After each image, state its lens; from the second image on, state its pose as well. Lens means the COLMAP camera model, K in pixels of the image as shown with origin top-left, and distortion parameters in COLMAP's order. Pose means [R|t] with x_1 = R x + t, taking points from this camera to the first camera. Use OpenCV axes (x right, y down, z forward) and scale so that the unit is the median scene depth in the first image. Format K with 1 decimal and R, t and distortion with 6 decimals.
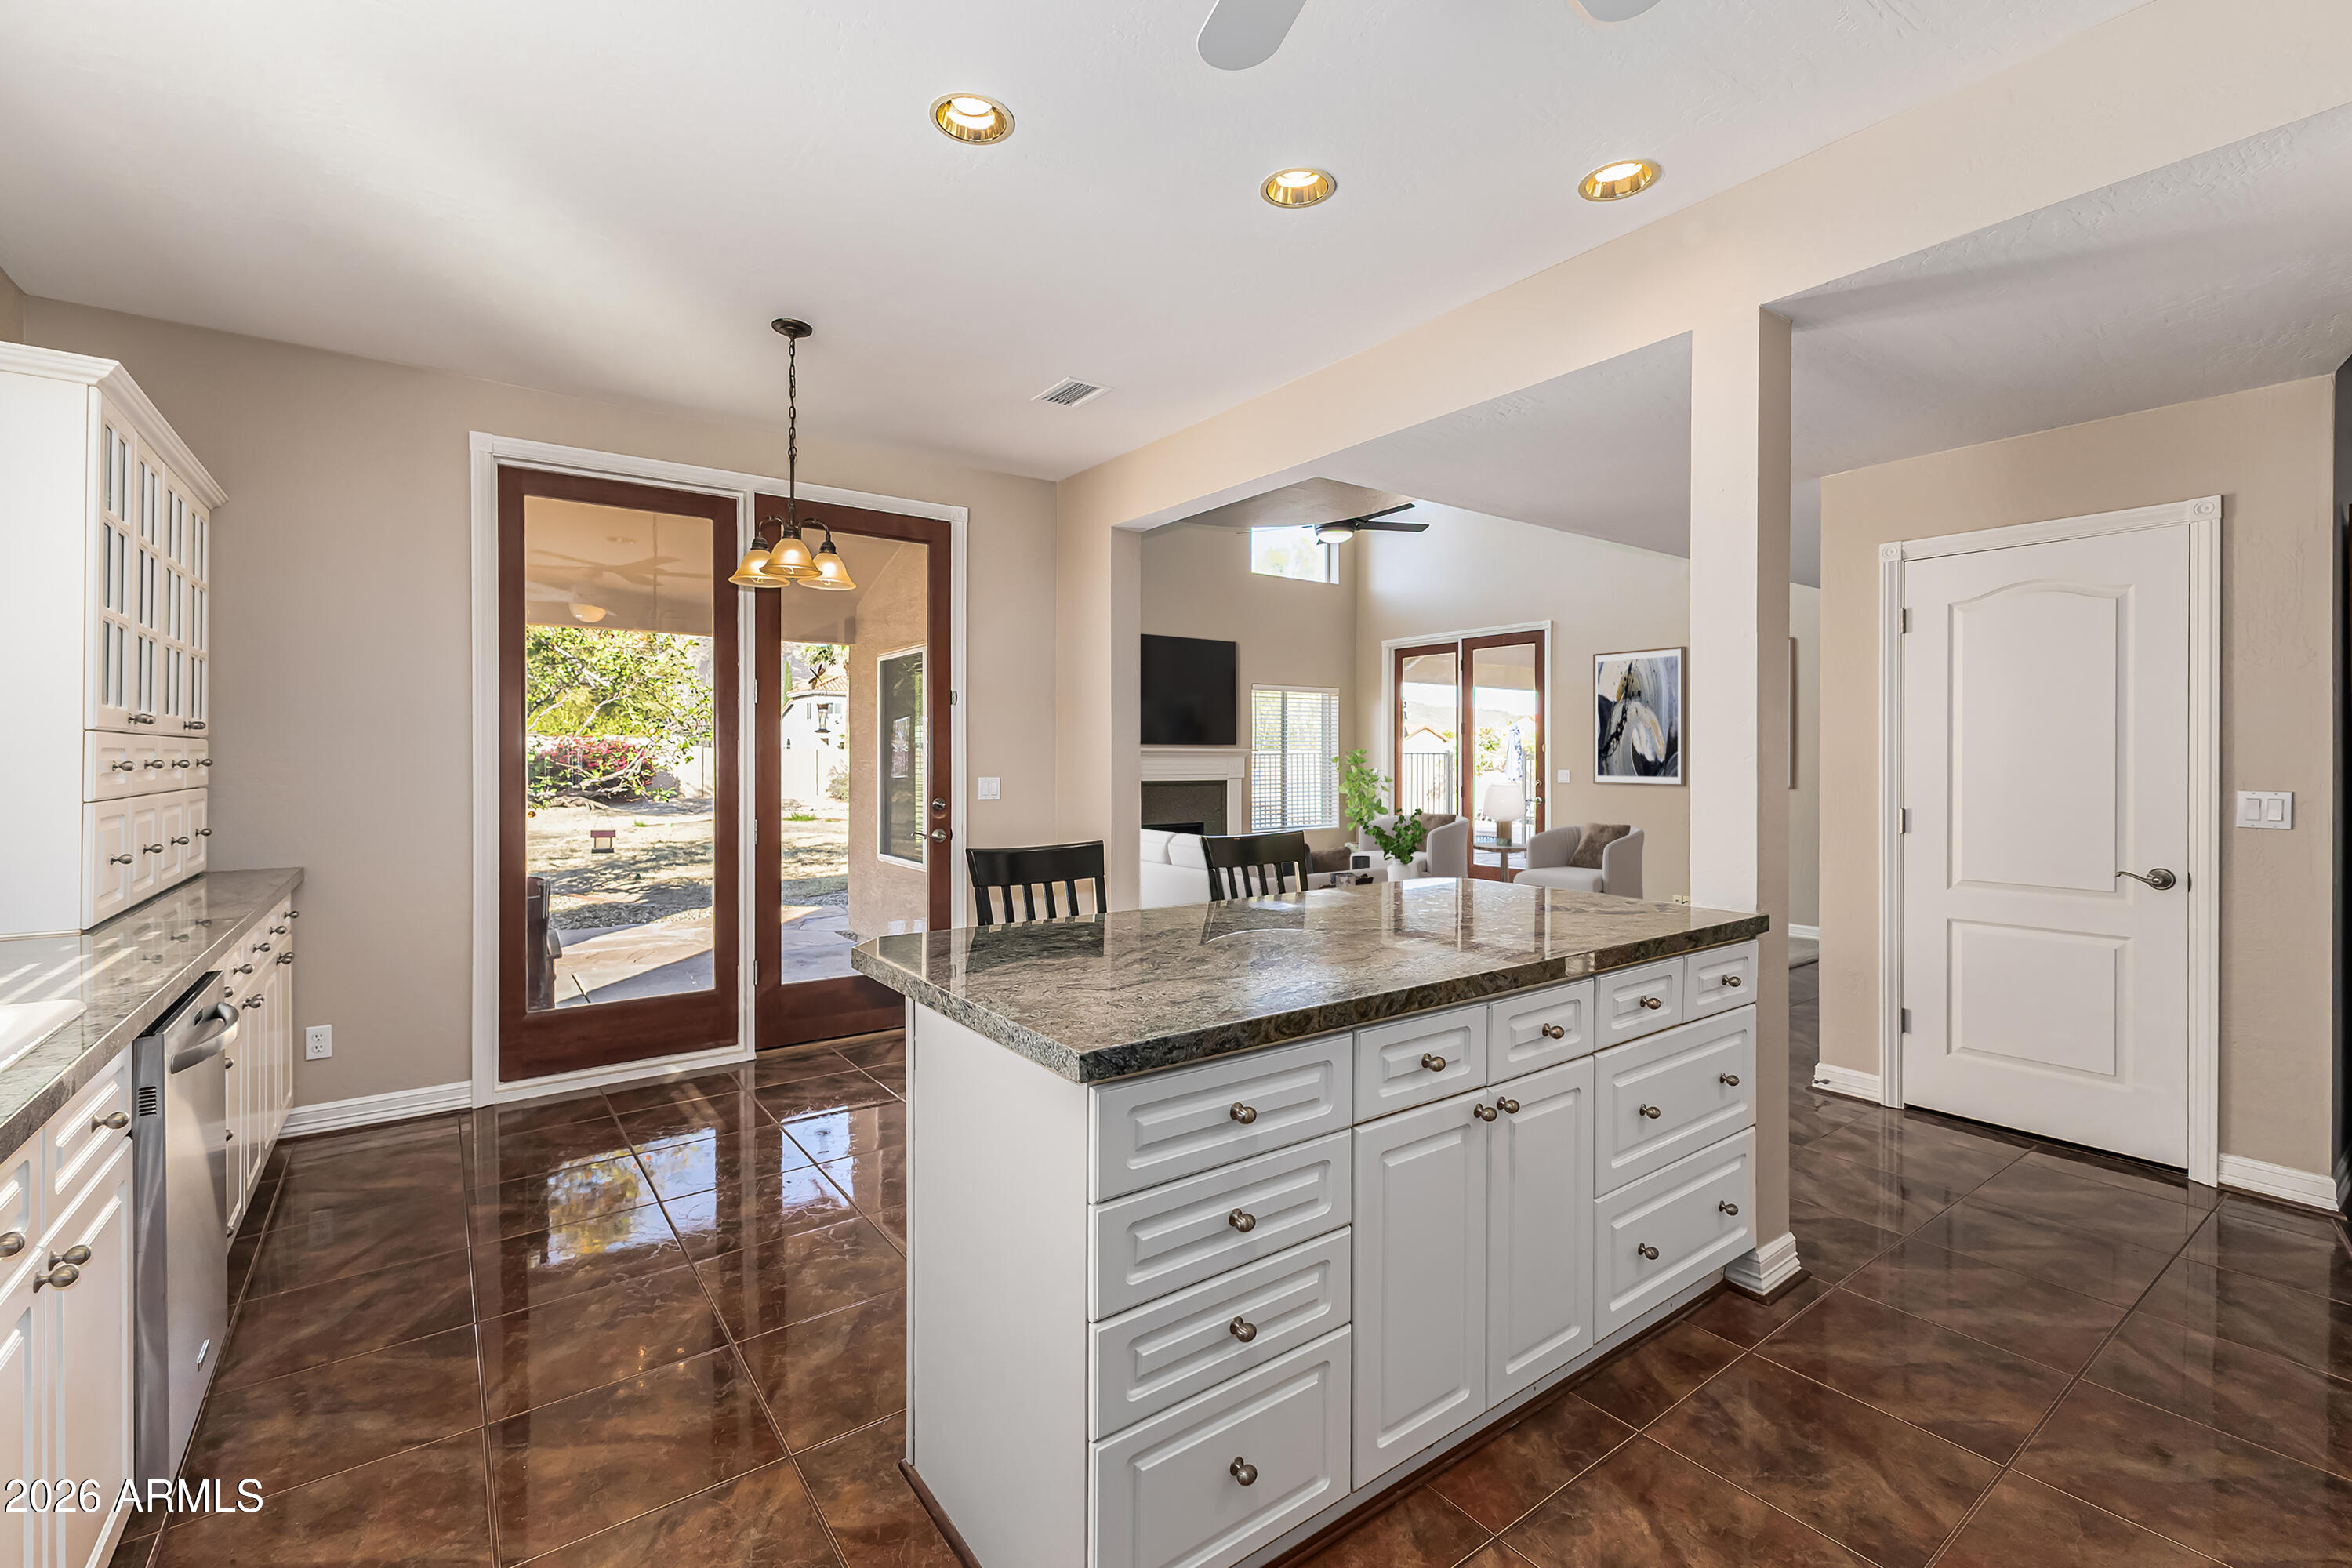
lens RADIAL K [[1019.8, 0, 1171.3], [0, 1019.8, 777.1], [0, 0, 1]] dist [0.011507, -0.002030]
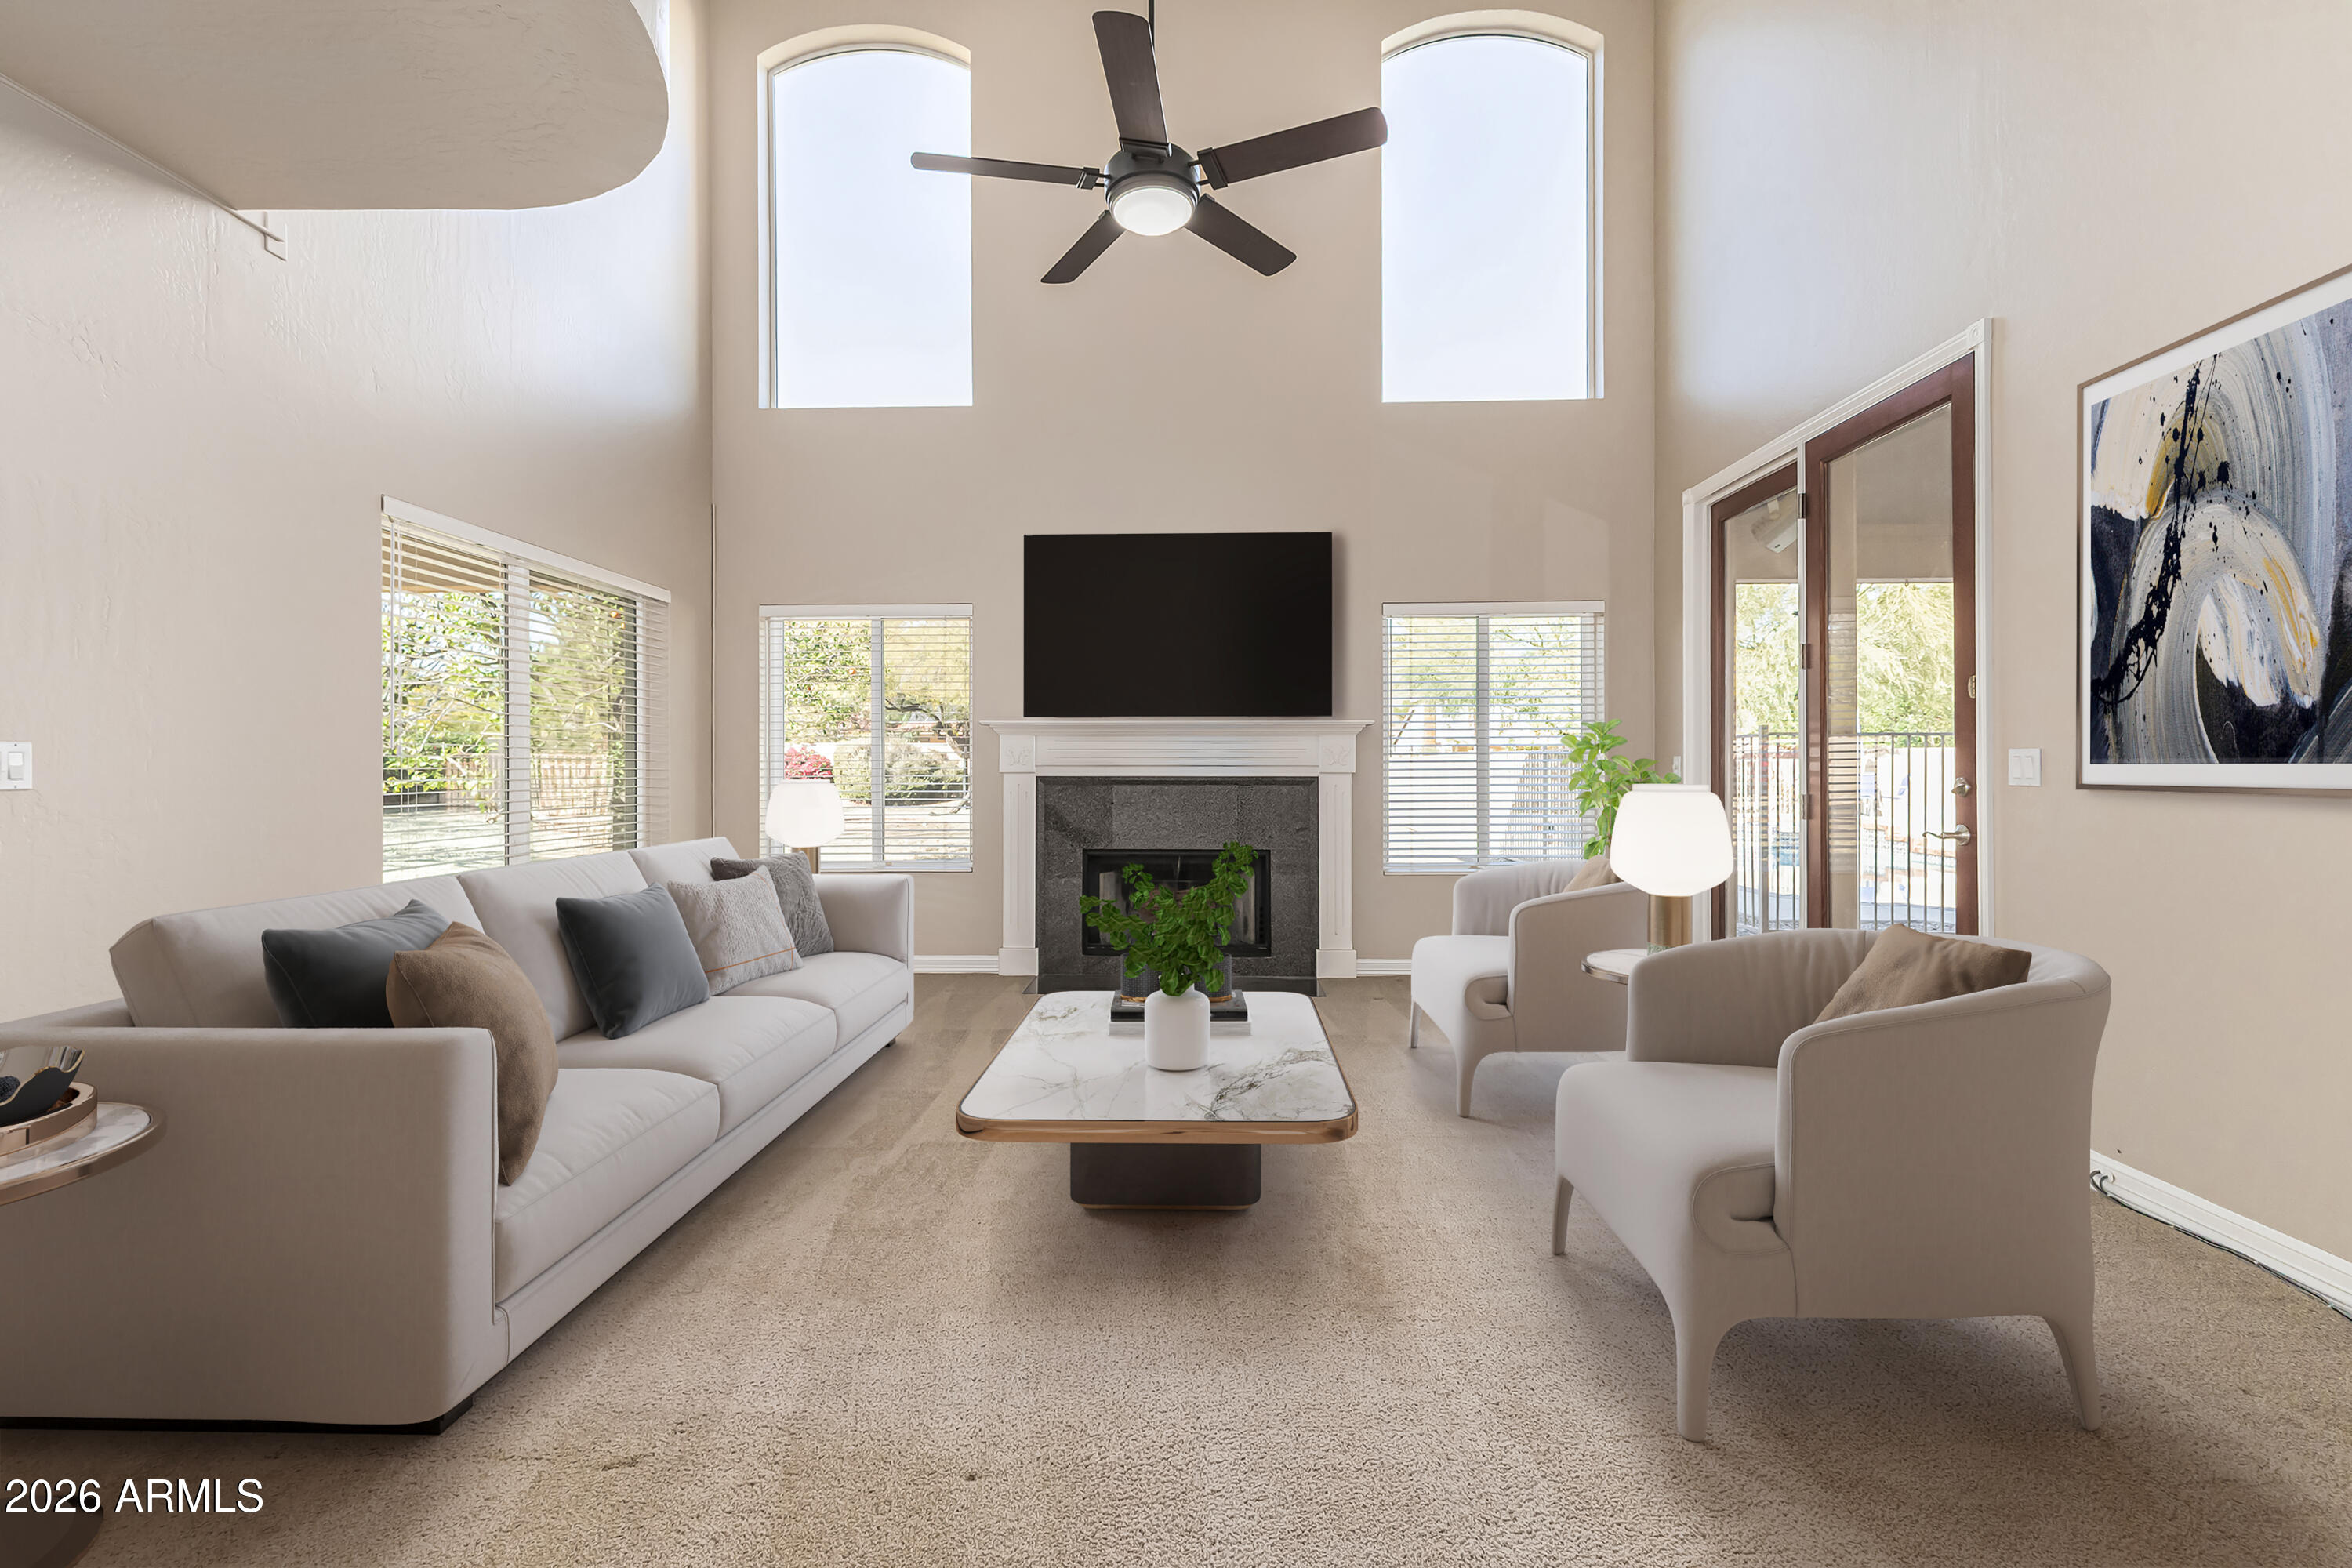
lens RADIAL K [[1019.8, 0, 1179.2], [0, 1019.8, 769.7], [0, 0, 1]] dist [0.011507, -0.002030]
pose [[0.811503, -0.003766, -0.584337, 0.378653], [0.001990, 0.999991, -0.003681, 0.001265], [0.584345, 0.001824, 0.811503, 0.582608]]
